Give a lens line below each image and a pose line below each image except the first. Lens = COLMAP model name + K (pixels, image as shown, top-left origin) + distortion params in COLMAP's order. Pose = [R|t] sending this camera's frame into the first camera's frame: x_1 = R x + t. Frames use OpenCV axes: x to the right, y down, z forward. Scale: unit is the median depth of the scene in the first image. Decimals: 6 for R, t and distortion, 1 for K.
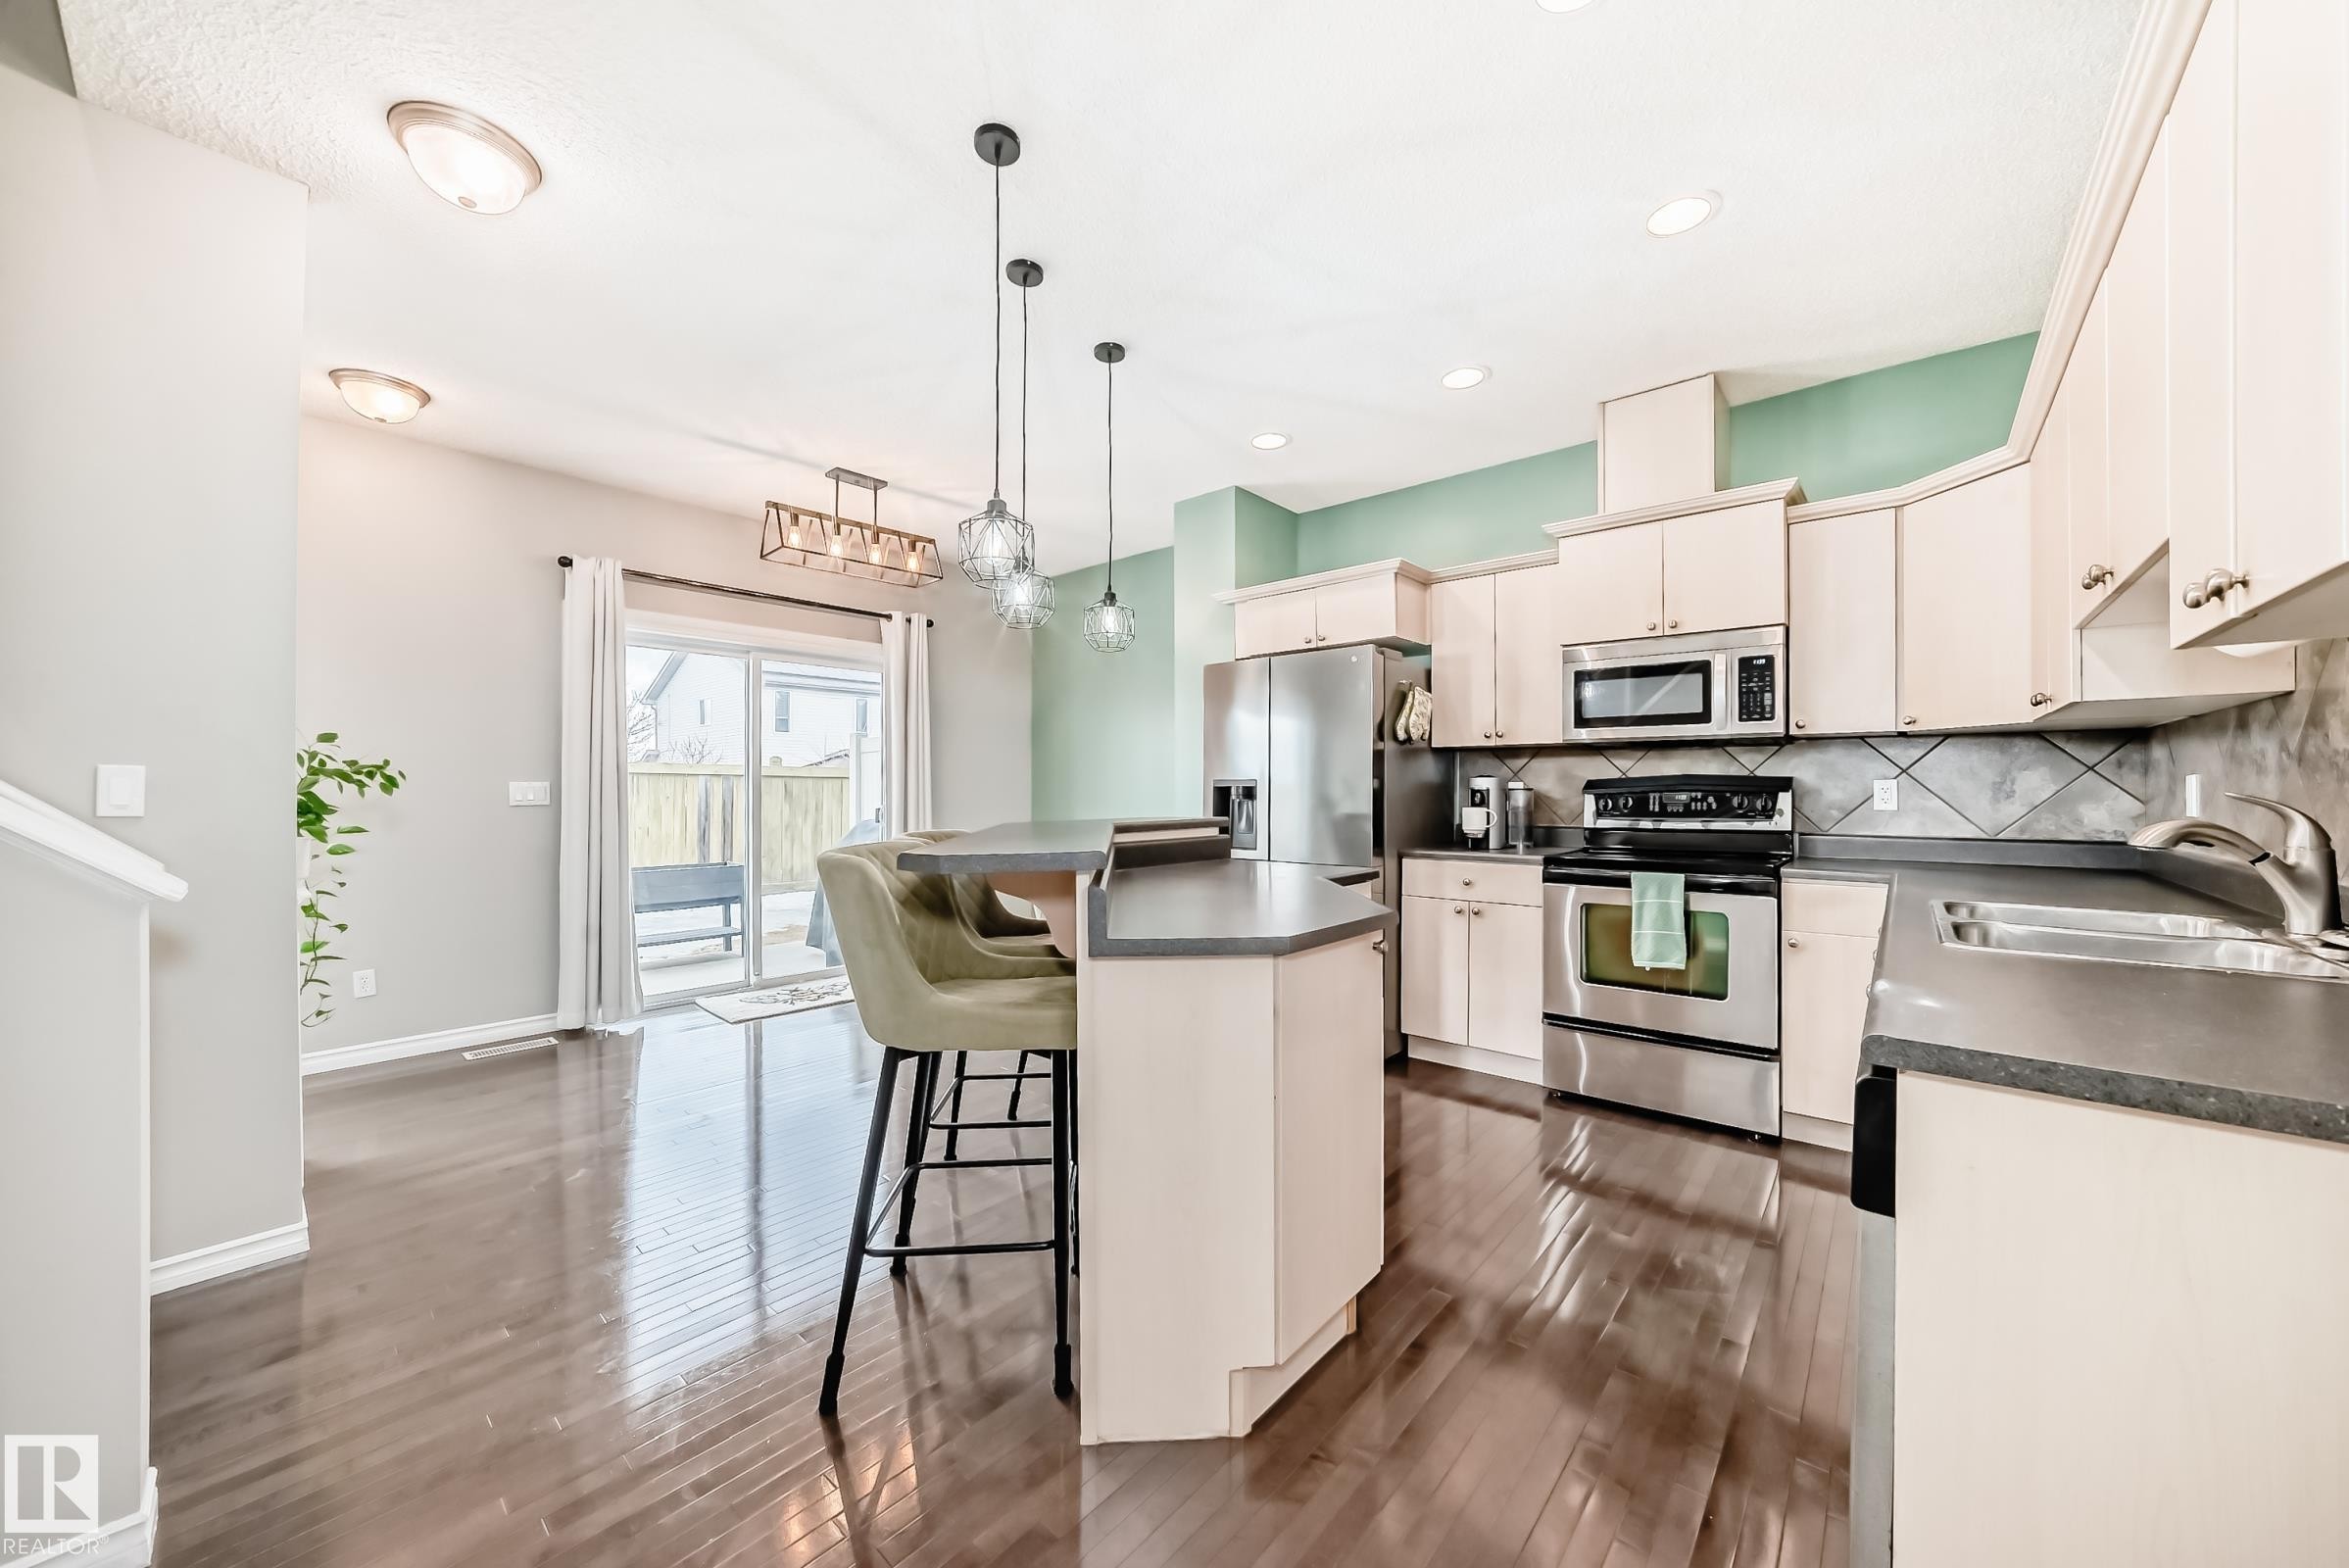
lens RADIAL K [[828.6, 0, 1175.4], [0, 828.6, 787.5], [0, 0, 1]] dist [-0.023625, 0.000306]
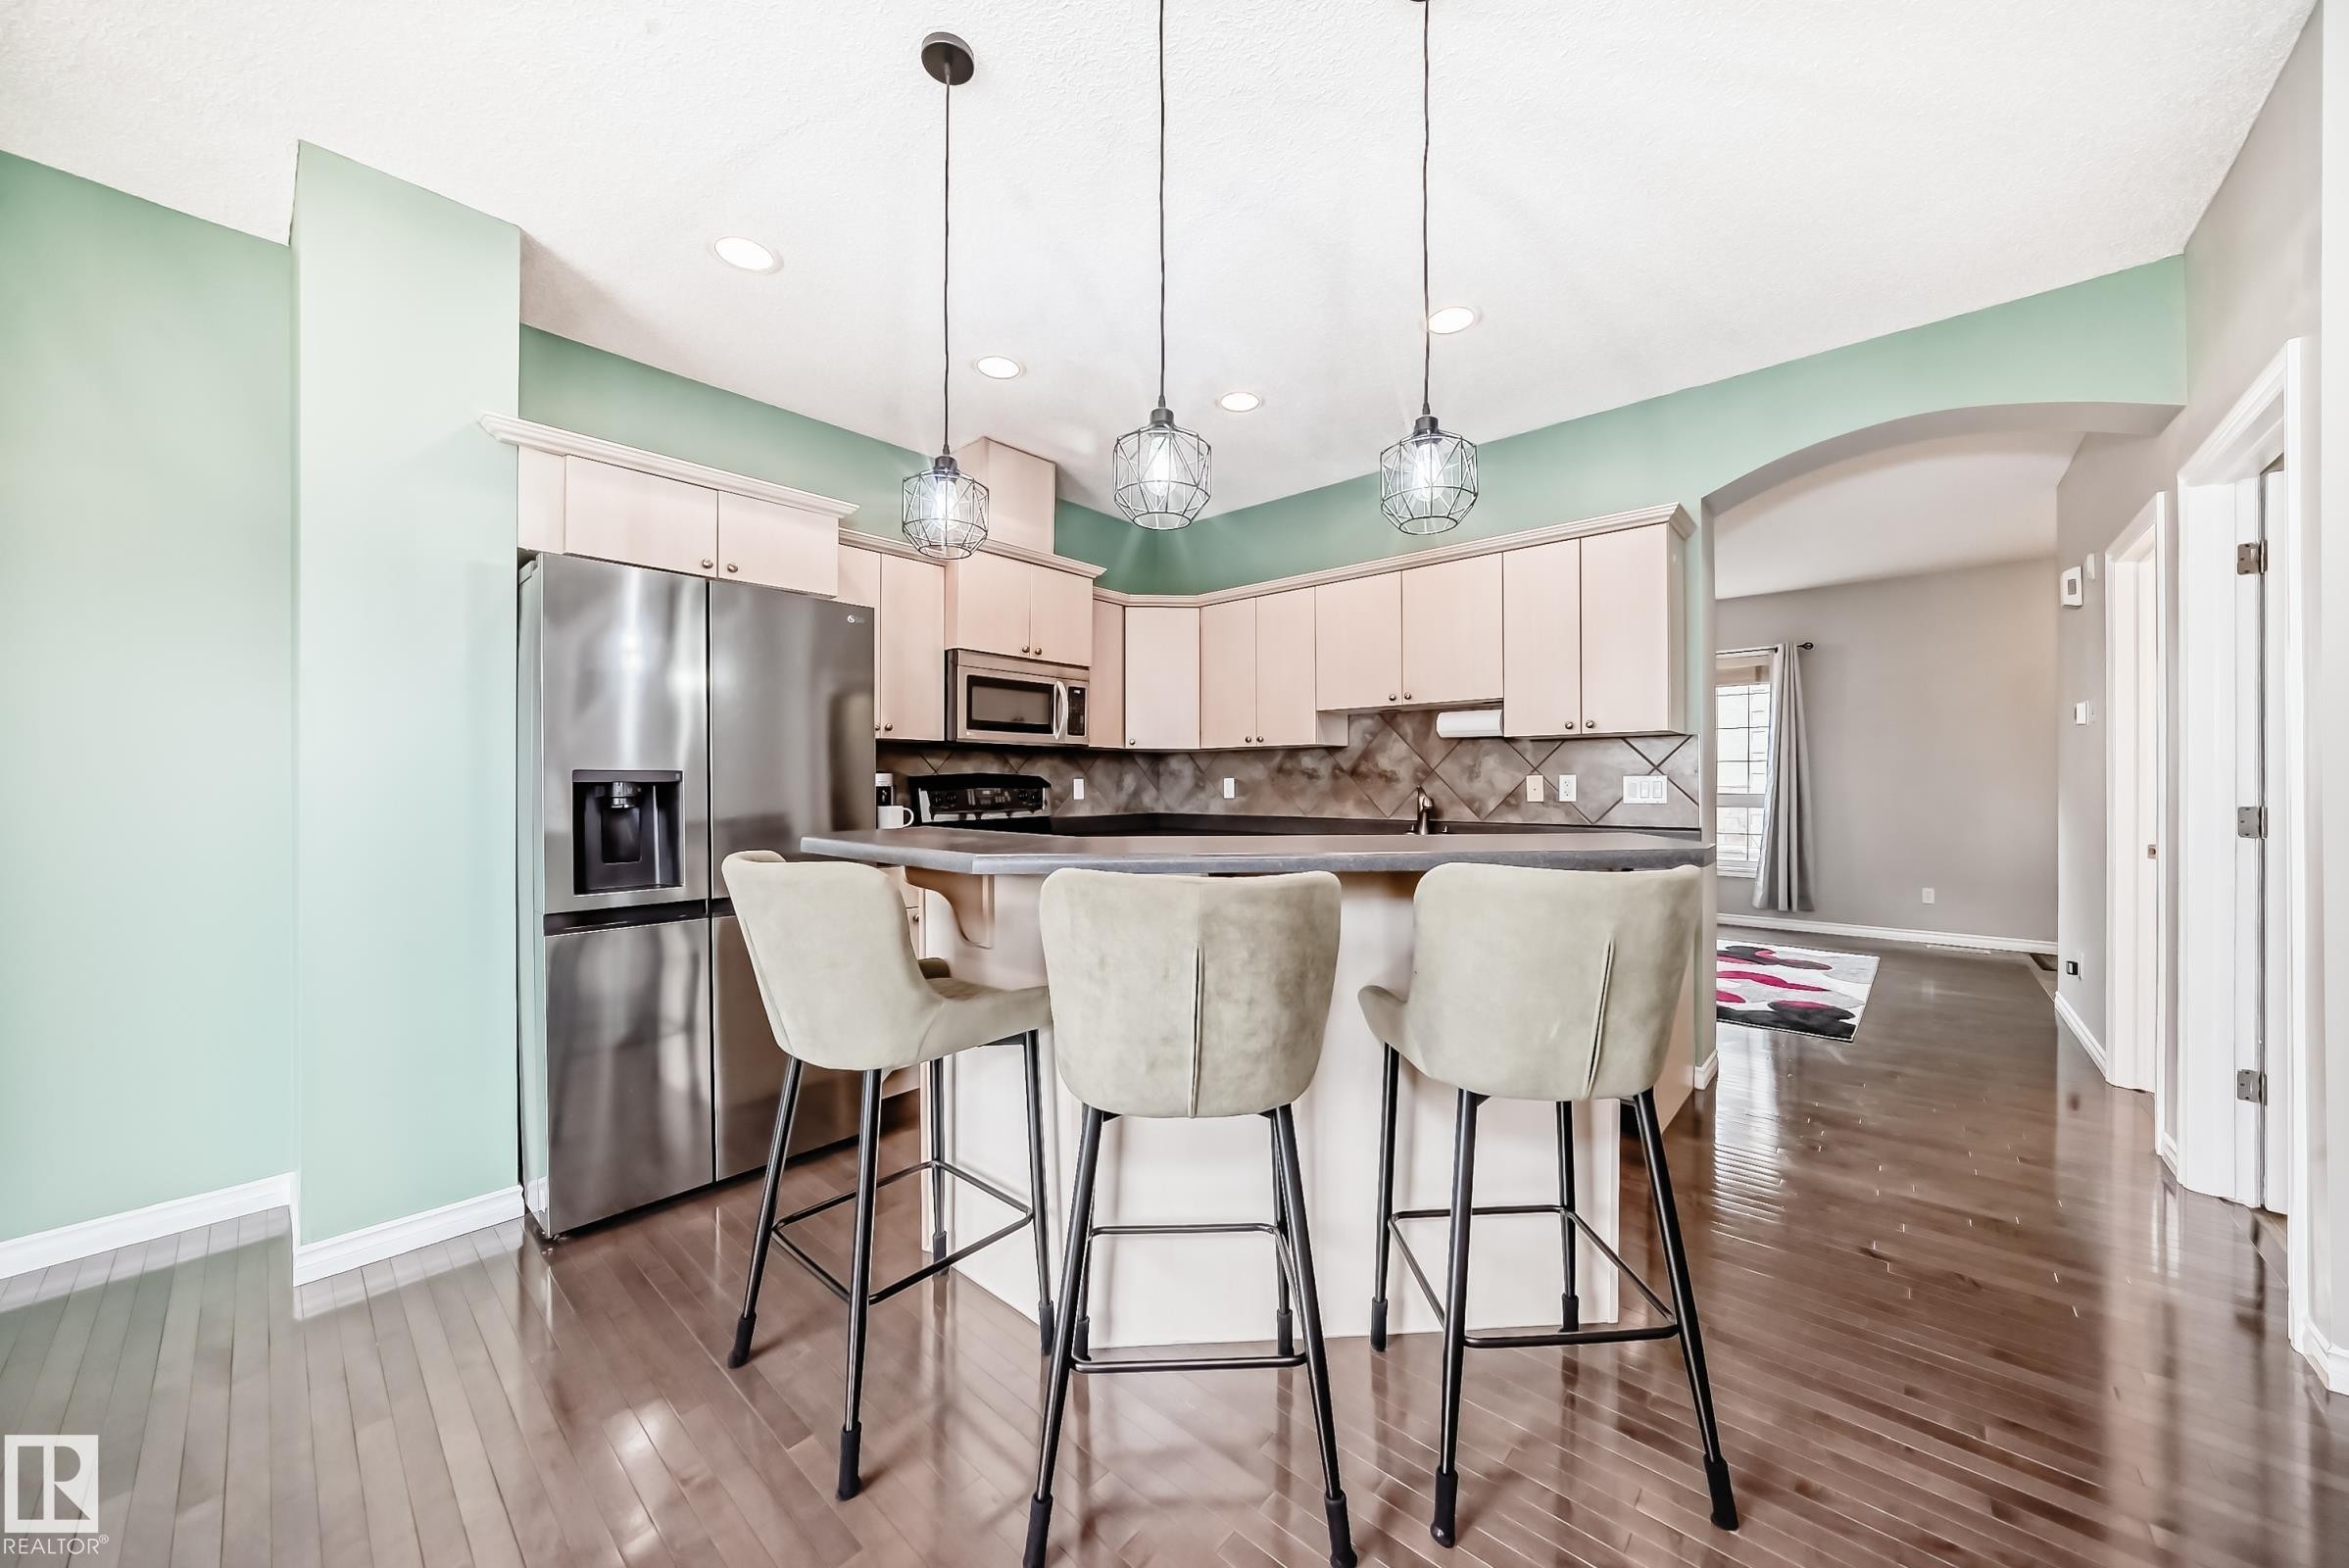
lens RADIAL K [[817.8, 0, 1168.2], [0, 817.8, 787.5], [0, 0, 1]] dist [-0.017939, 0.001396]
pose [[0.007579, -0.002836, 0.999967, -0.578800], [0.000874, 0.999996, 0.002830, 0.001450], [-0.999971, 0.000852, 0.007582, 0.750619]]
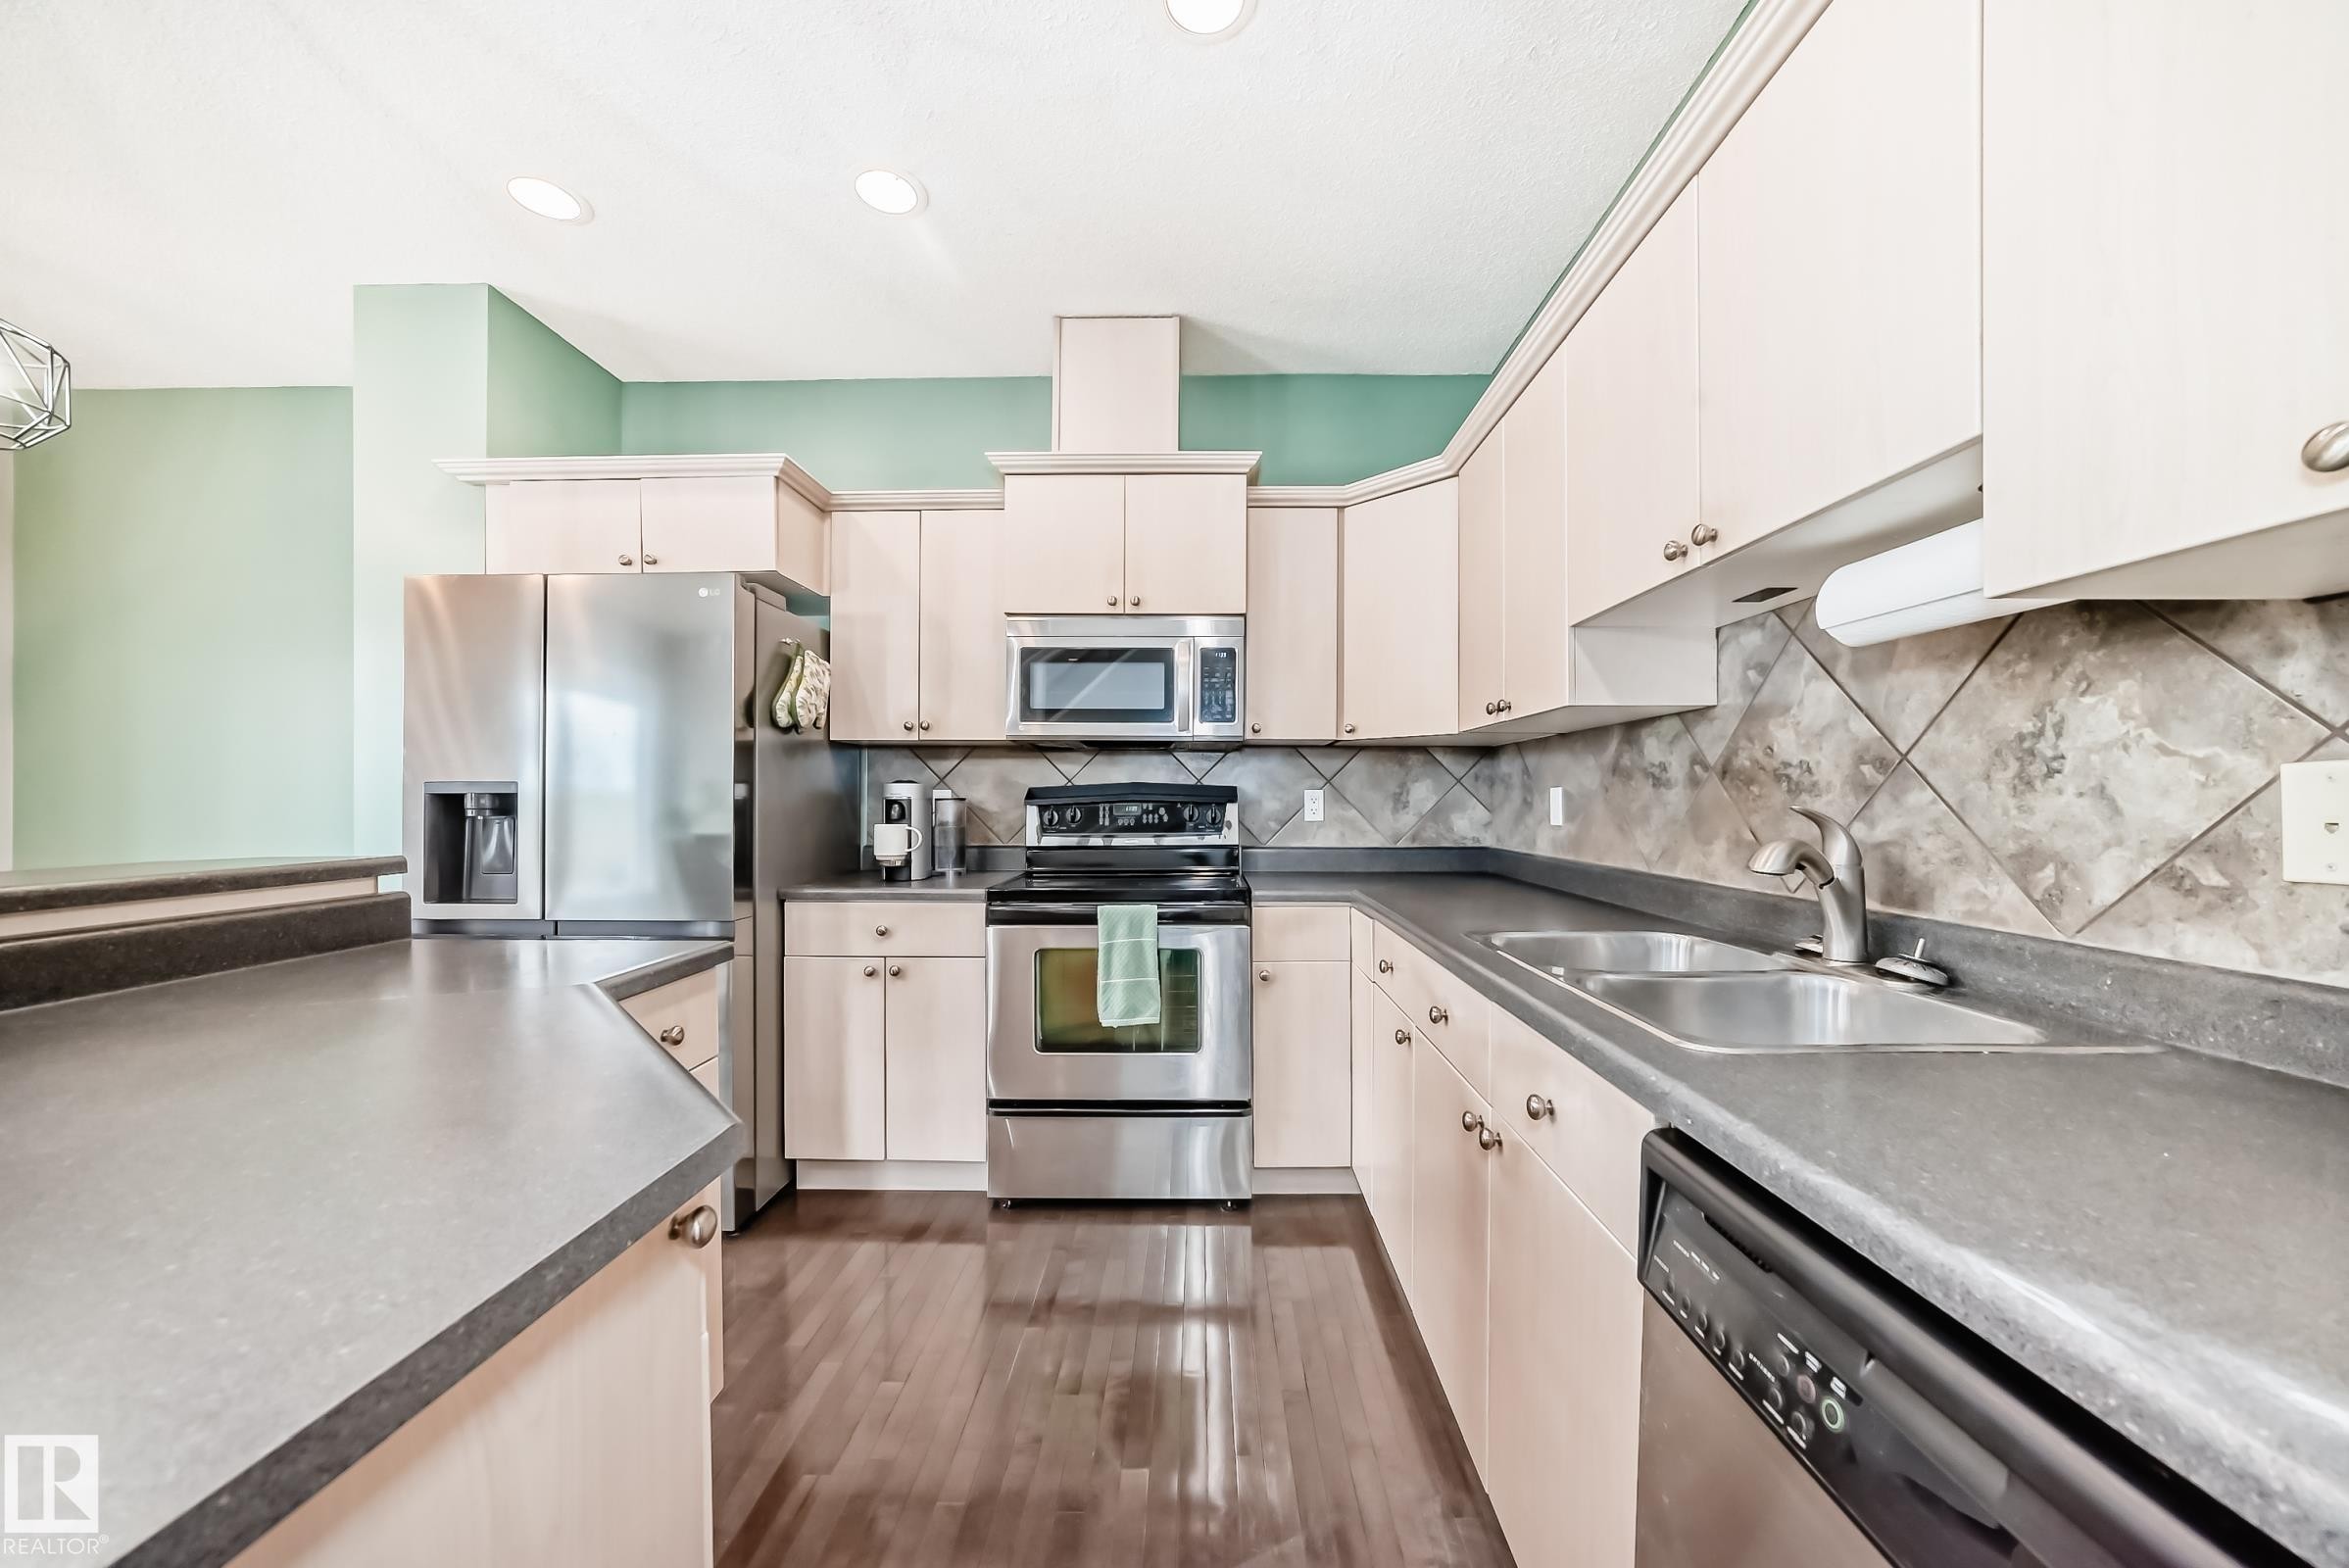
lens RADIAL K [[817.8, 0, 1189.8], [0, 817.8, 799.1], [0, 0, 1]] dist [-0.017939, 0.001396]
pose [[0.752146, 0.000801, 0.658996, 0.096666], [-0.003126, 0.999992, 0.002352, -0.000432], [-0.658990, -0.003829, 0.752142, 0.320841]]
